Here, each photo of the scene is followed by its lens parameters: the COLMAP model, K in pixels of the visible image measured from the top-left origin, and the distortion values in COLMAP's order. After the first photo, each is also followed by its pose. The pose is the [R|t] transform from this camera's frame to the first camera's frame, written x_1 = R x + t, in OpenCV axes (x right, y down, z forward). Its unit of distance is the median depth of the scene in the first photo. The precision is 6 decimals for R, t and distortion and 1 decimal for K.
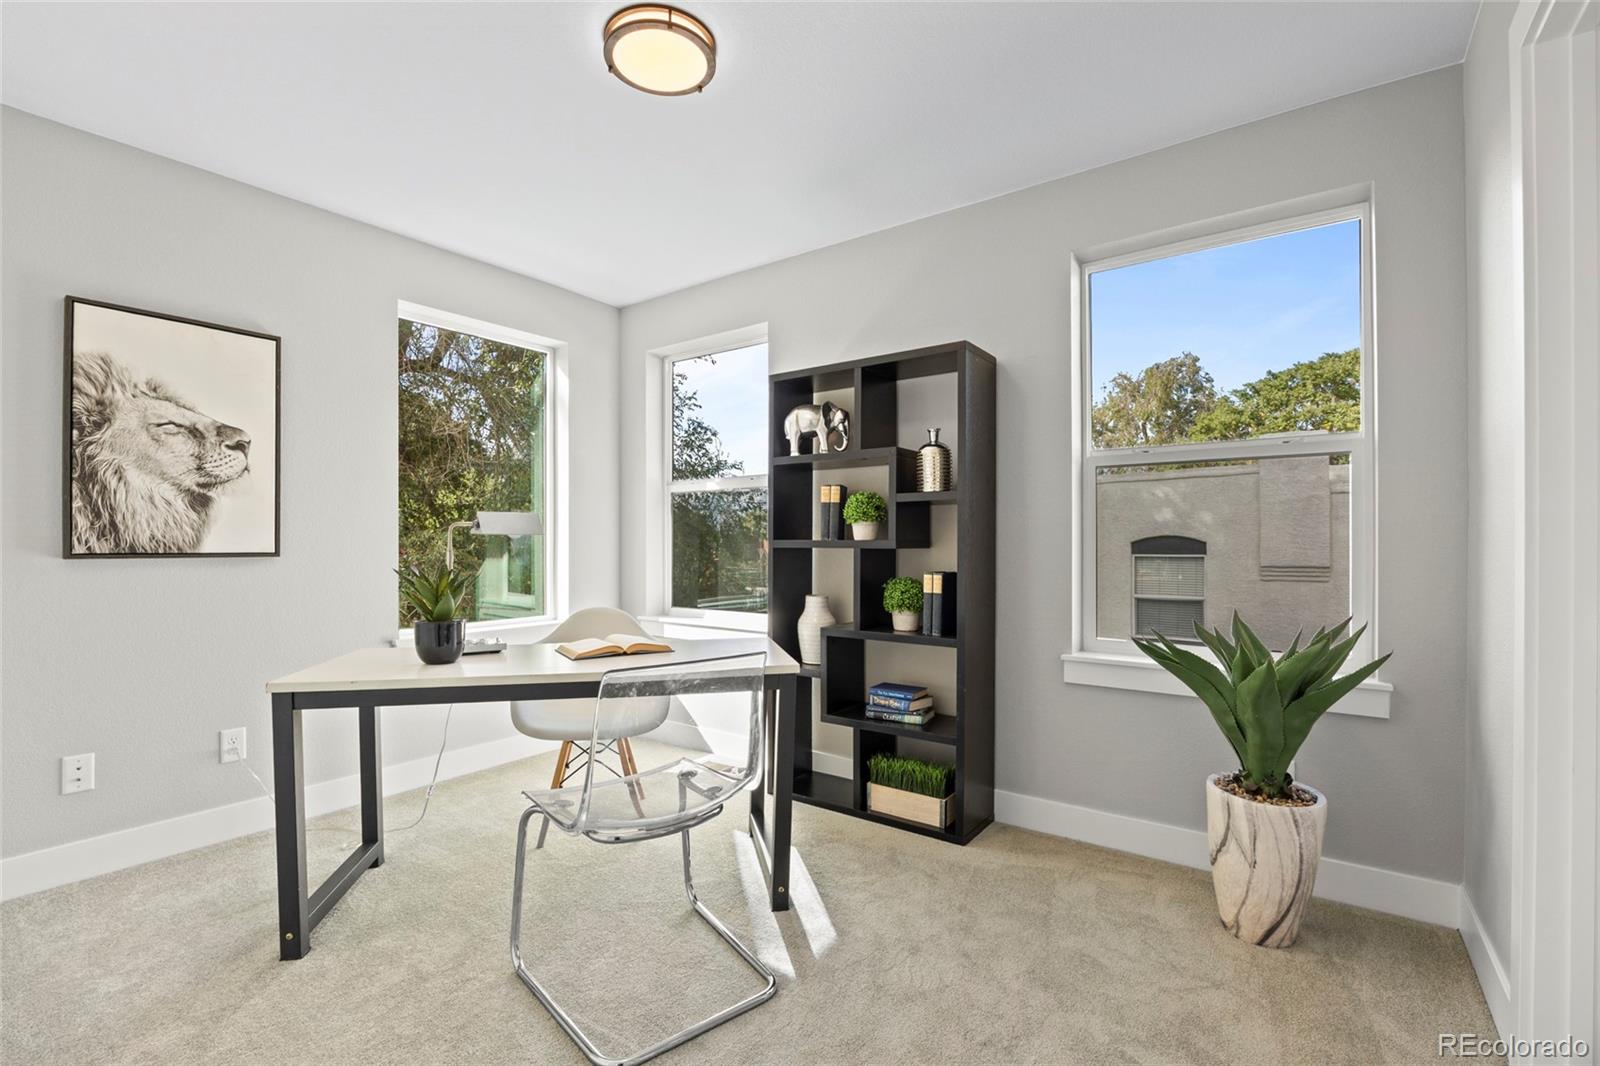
lens RADIAL K [[697.7, 0, 803.6], [0, 697.7, 539.3], [0, 0, 1]] dist [-0.013686, 0.000109]
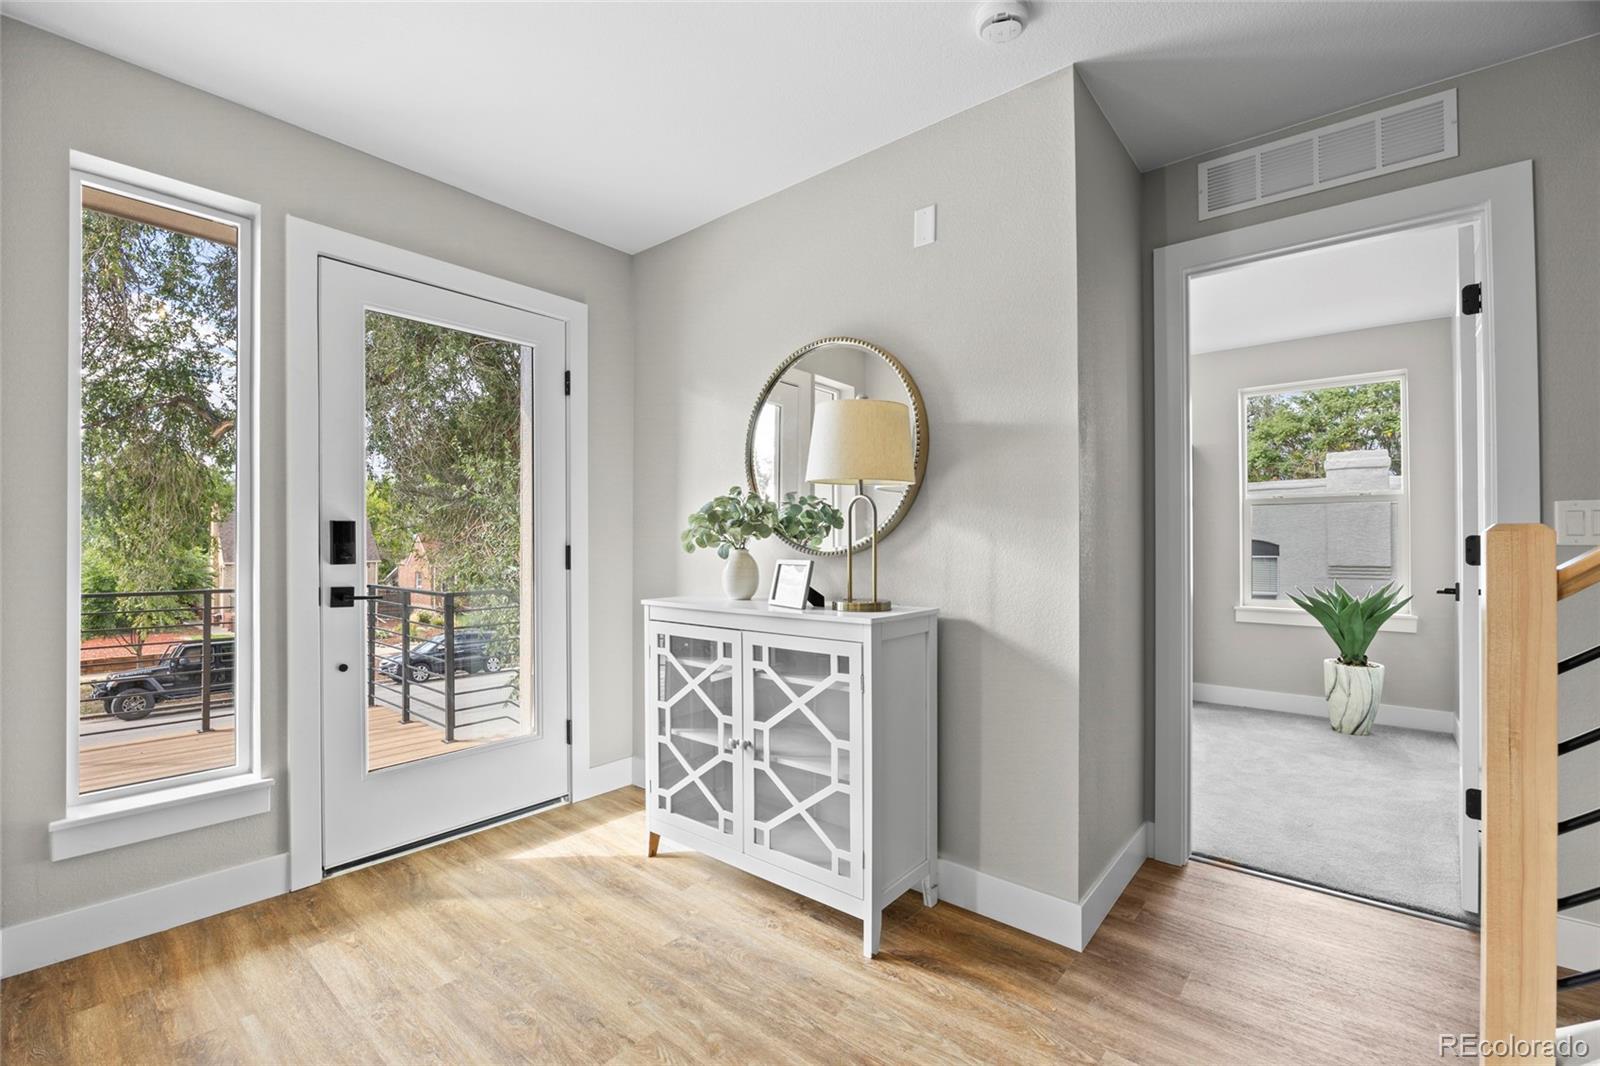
lens RADIAL K [[697.7, 0, 800.8], [0, 697.7, 540.5], [0, 0, 1]] dist [-0.013686, 0.000109]
pose [[0.998310, 0.000933, -0.058098, -0.804150], [-0.001085, 0.999996, -0.002580, -0.001189], [0.058095, 0.002639, 0.998308, -1.080447]]
